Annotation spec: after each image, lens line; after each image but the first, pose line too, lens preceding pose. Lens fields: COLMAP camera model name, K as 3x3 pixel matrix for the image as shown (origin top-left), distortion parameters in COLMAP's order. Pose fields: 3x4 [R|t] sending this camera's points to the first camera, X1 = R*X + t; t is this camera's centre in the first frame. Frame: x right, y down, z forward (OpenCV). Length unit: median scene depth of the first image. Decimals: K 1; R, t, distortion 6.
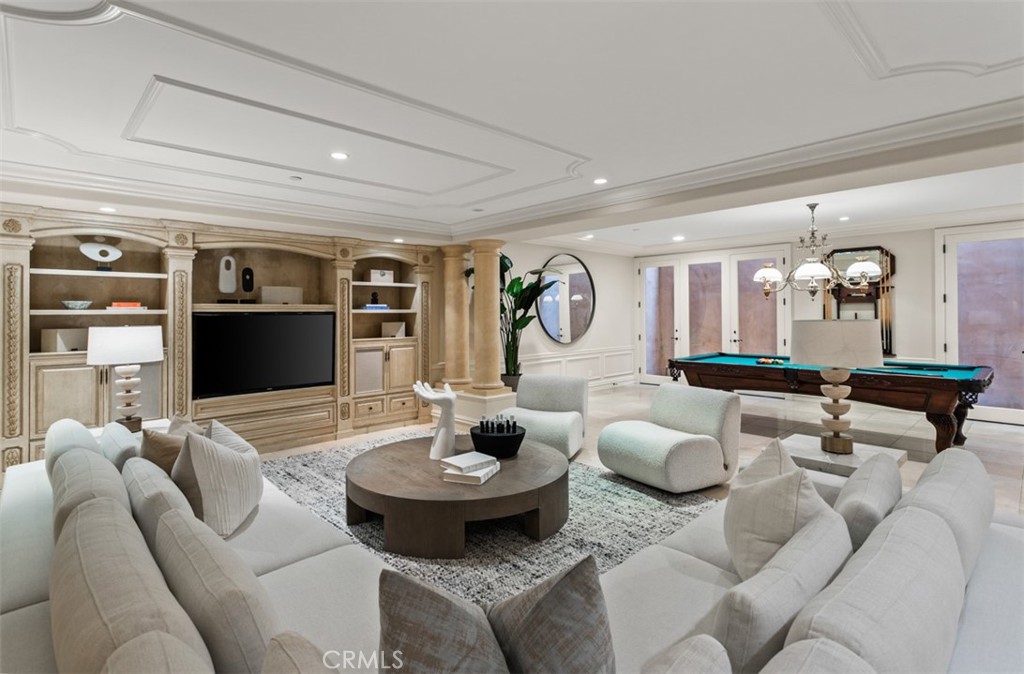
lens RADIAL K [[504.4, 0, 486.1], [0, 504.4, 308.7], [0, 0, 1]] dist [0.003407, 0.000983]
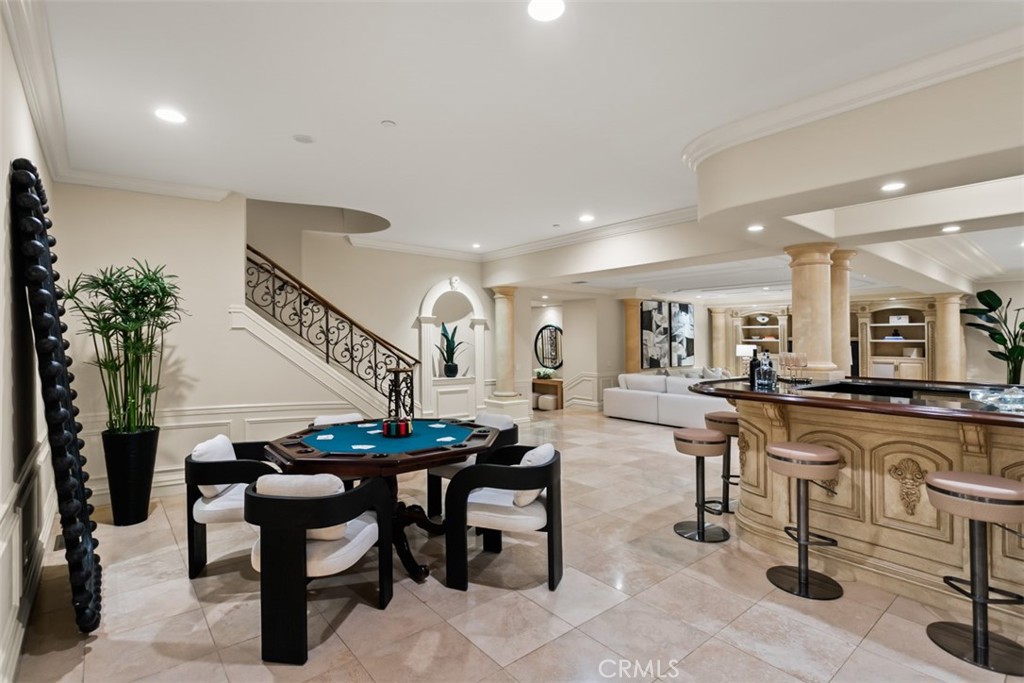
lens RADIAL K [[489.3, 0, 531.3], [0, 489.3, 339.8], [0, 0, 1]] dist [0.000208, 0.000245]
pose [[-0.017448, 0.005296, -0.999834, 1.521318], [0.003865, 0.999979, 0.005230, -0.012293], [0.999840, -0.003773, -0.017468, -0.180574]]
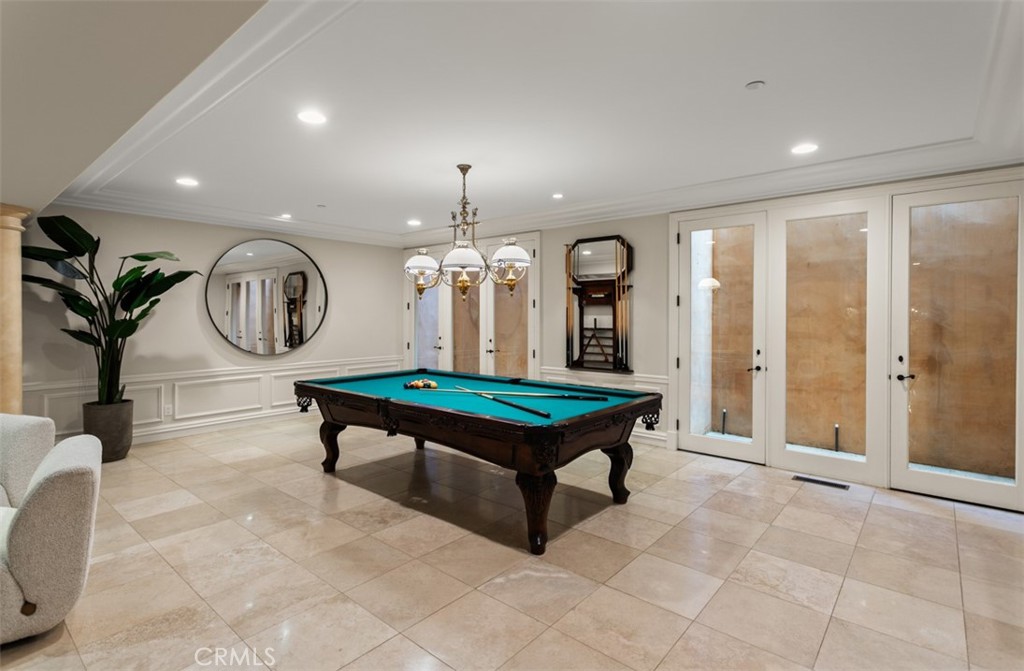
lens RADIAL K [[495.6, 0, 503.8], [0, 495.6, 322.3], [0, 0, 1]] dist [-0.005329, -0.000267]
pose [[0.993554, 0.006006, 0.113202, 0.637683], [-0.008520, 0.999727, 0.021737, -0.001420], [-0.113041, -0.022561, 0.993334, 0.299667]]
